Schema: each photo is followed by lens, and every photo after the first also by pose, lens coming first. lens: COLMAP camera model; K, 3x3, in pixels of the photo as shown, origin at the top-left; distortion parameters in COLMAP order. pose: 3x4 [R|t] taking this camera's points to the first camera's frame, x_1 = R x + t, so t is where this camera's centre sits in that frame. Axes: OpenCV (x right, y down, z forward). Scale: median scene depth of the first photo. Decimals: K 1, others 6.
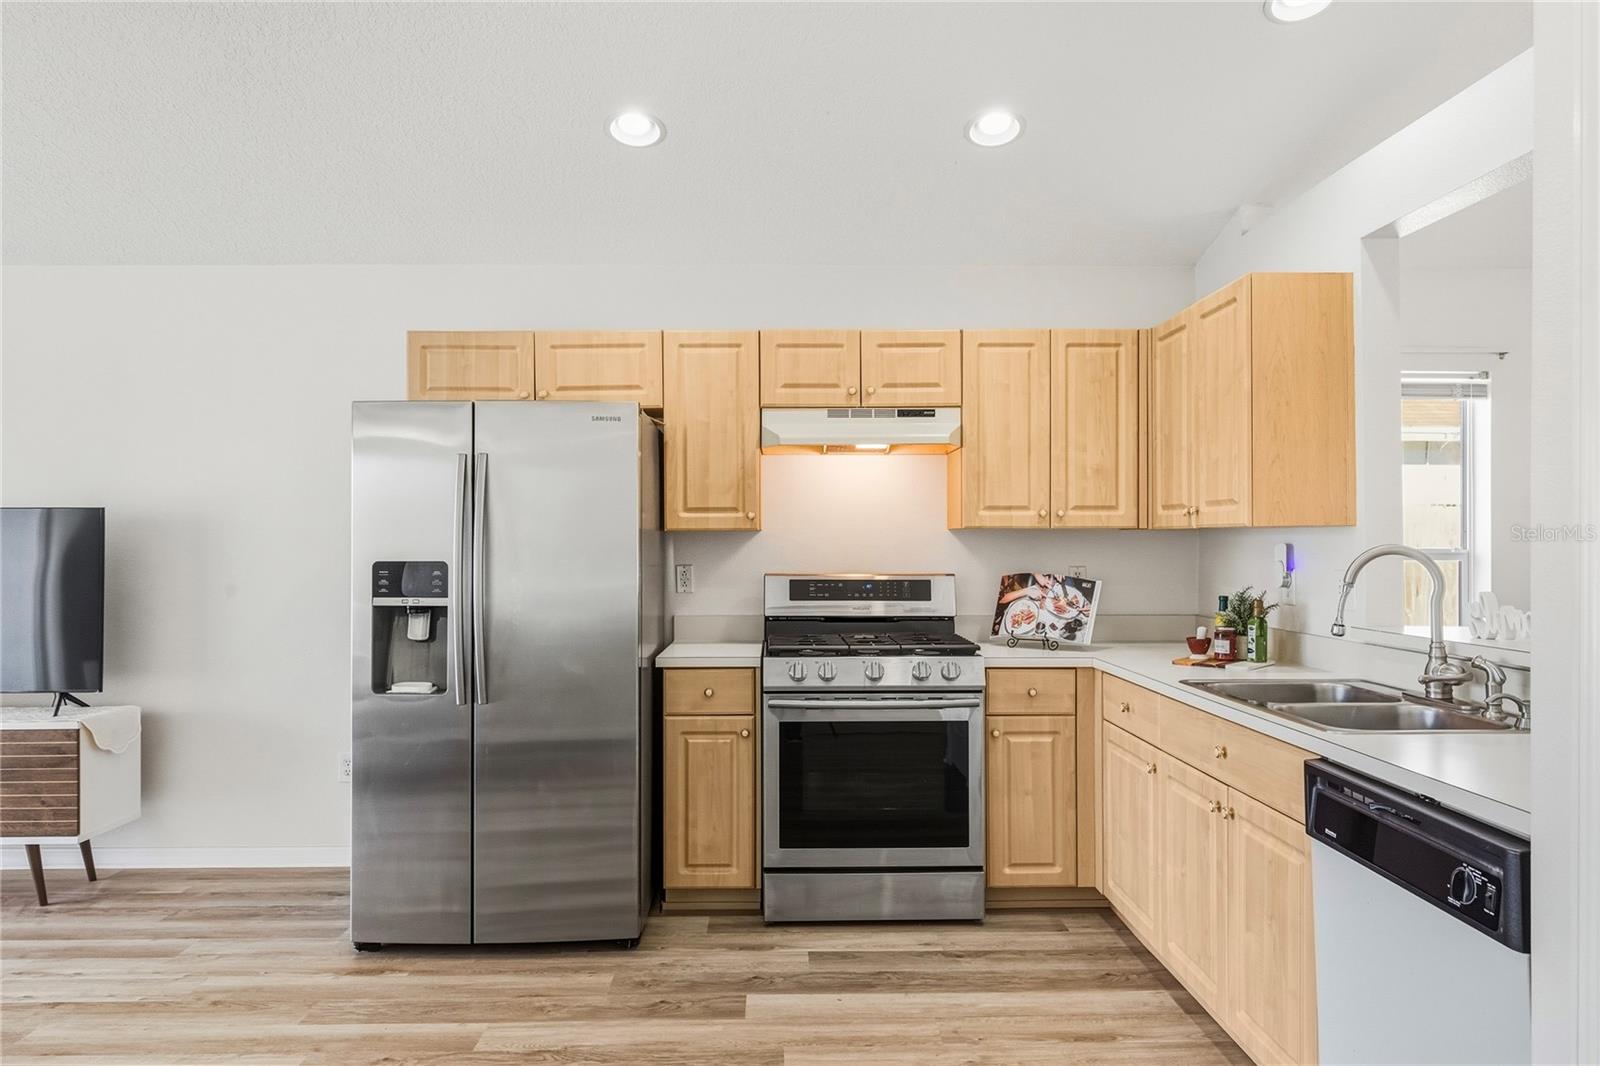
lens RADIAL K [[1013.0, 0, 798.7], [0, 1013.0, 539.2], [0, 0, 1]] dist [-0.003937, -0.002079]
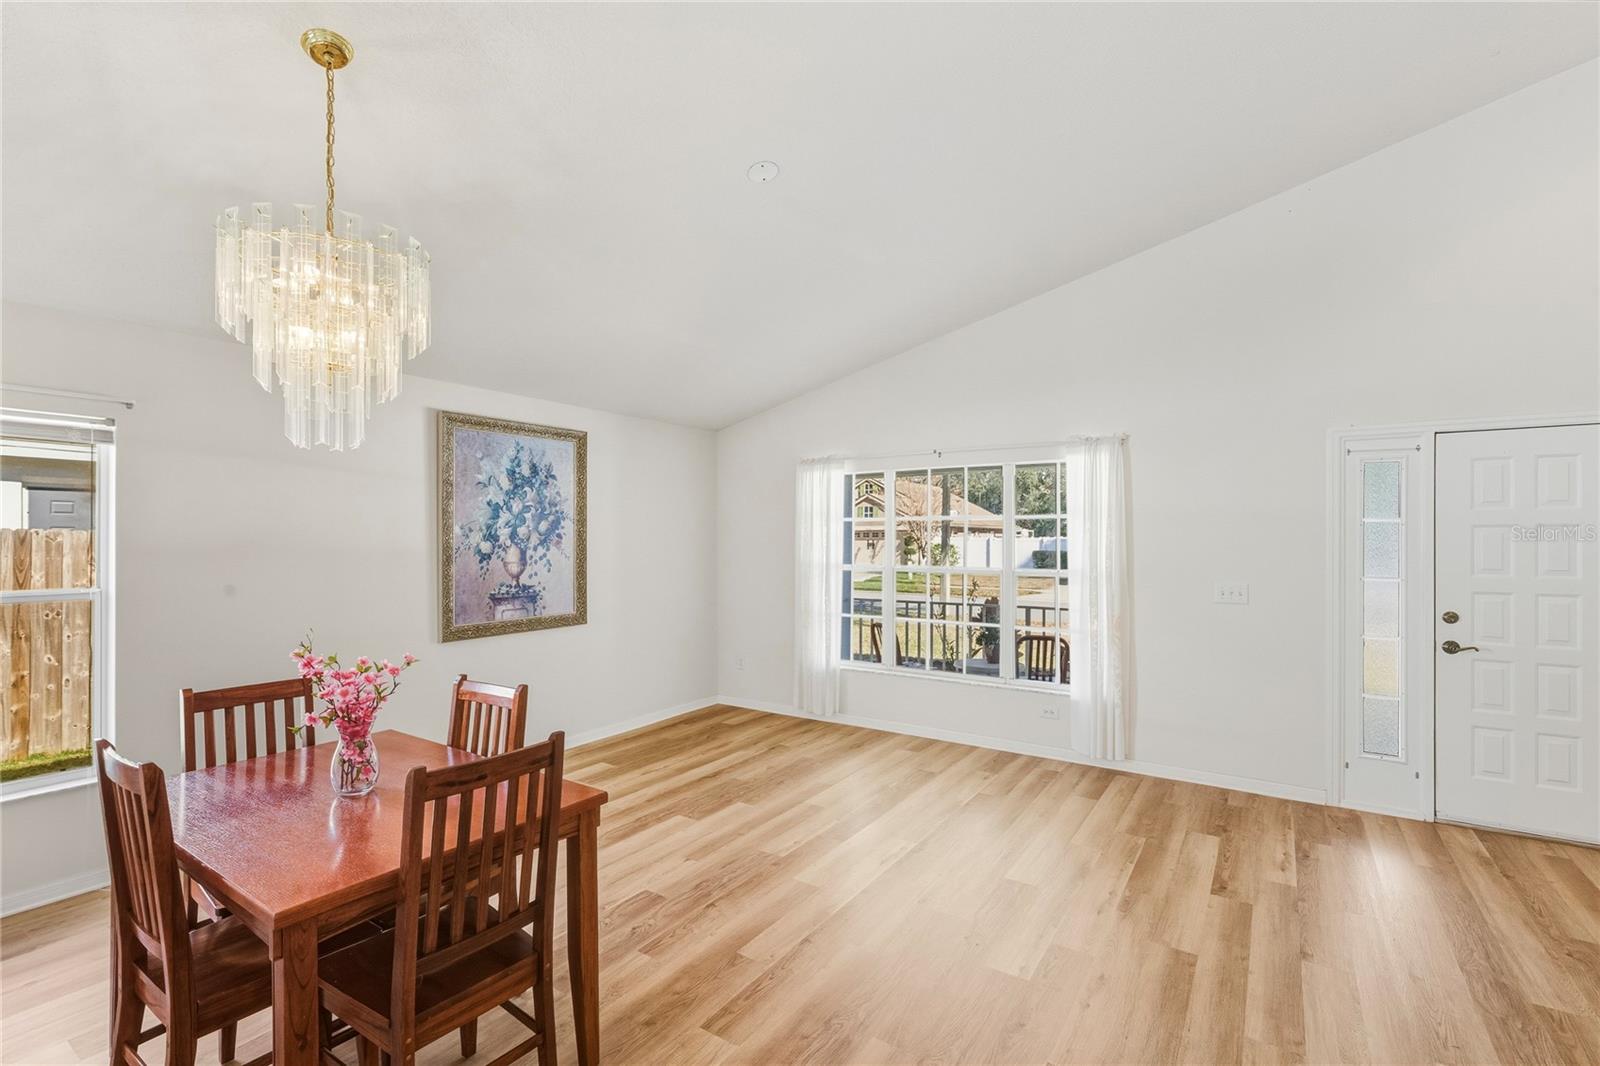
lens RADIAL K [[722.7, 0, 797.5], [0, 722.7, 536.8], [0, 0, 1]] dist [-0.002253, -0.000166]
pose [[0.580127, 0.004244, 0.814515, 0.573395], [0.002014, 0.999976, -0.006645, -0.043536], [-0.814524, 0.005495, 0.580104, -0.022094]]
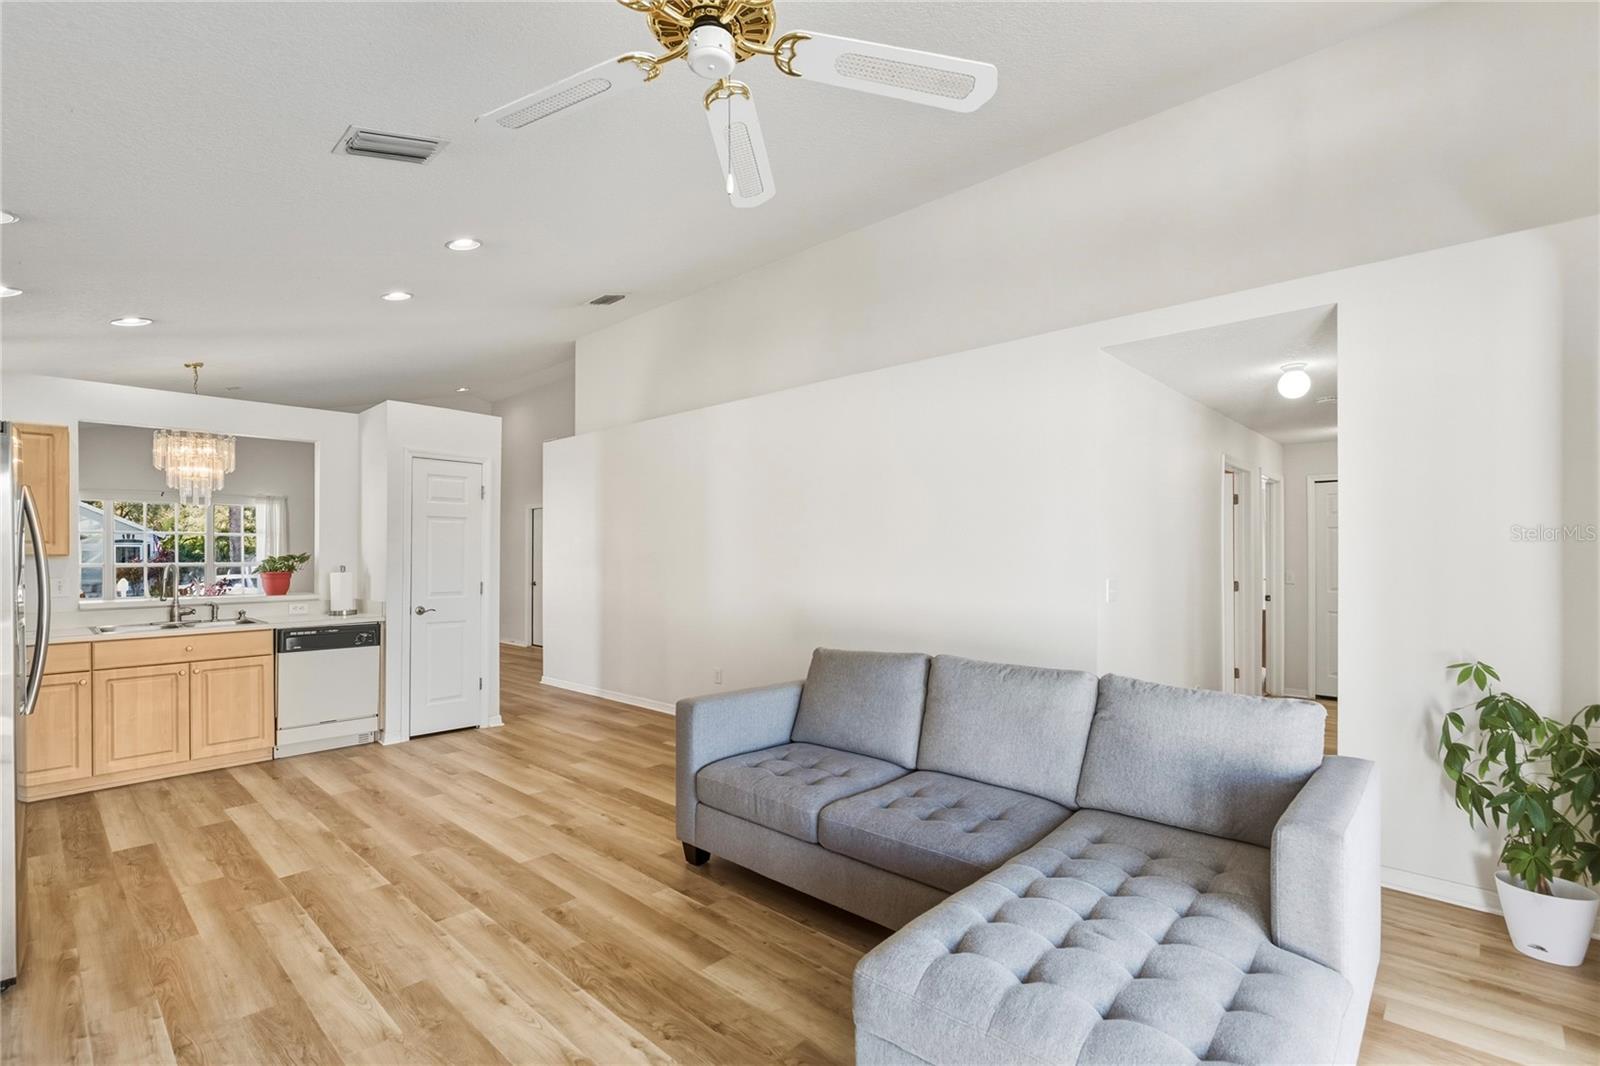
lens RADIAL K [[722.7, 0, 790.3], [0, 722.7, 554.1], [0, 0, 1]] dist [-0.002253, -0.000166]
pose [[-0.709803, 0.006111, 0.704374, -1.302503], [0.006261, 0.999978, -0.002366, -0.003676], [-0.704373, 0.002730, -0.709825, 0.860145]]
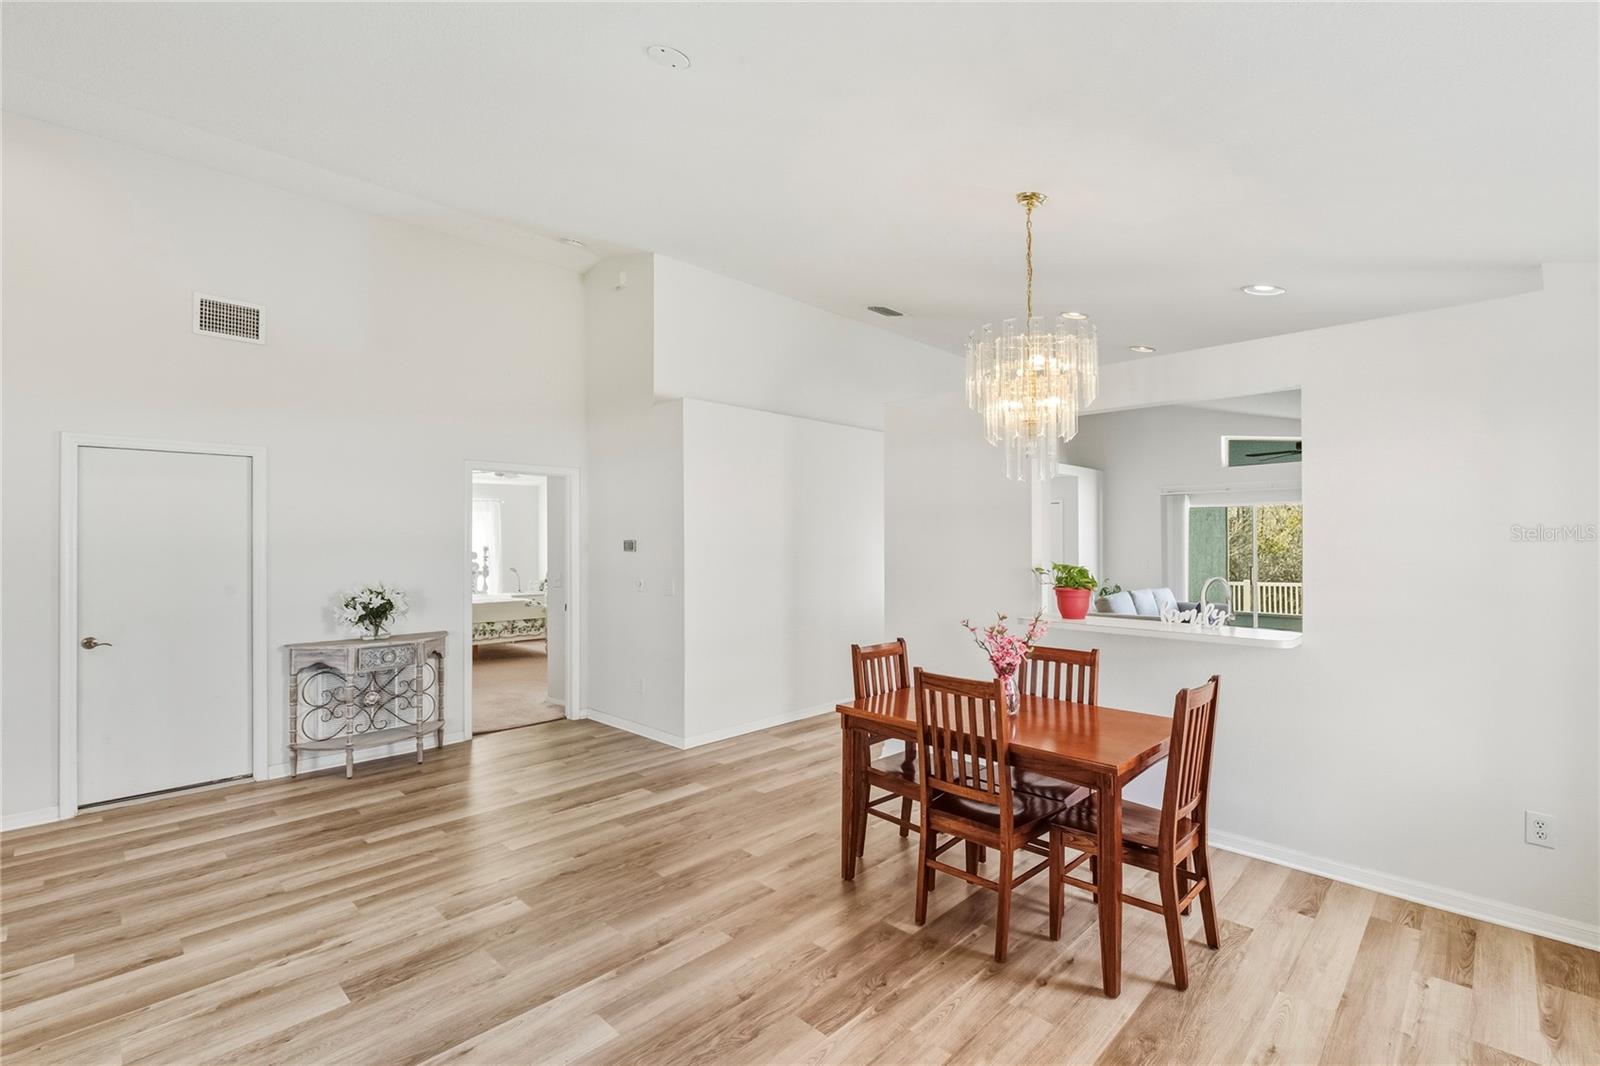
lens RADIAL K [[722.7, 0, 806.5], [0, 722.7, 535.4], [0, 0, 1]] dist [-0.002253, -0.000166]
pose [[-0.711664, 0.000011, -0.702520, 1.634628], [-0.001872, 0.999996, 0.001913, -0.058908], [0.702517, 0.002677, -0.711662, 1.070771]]
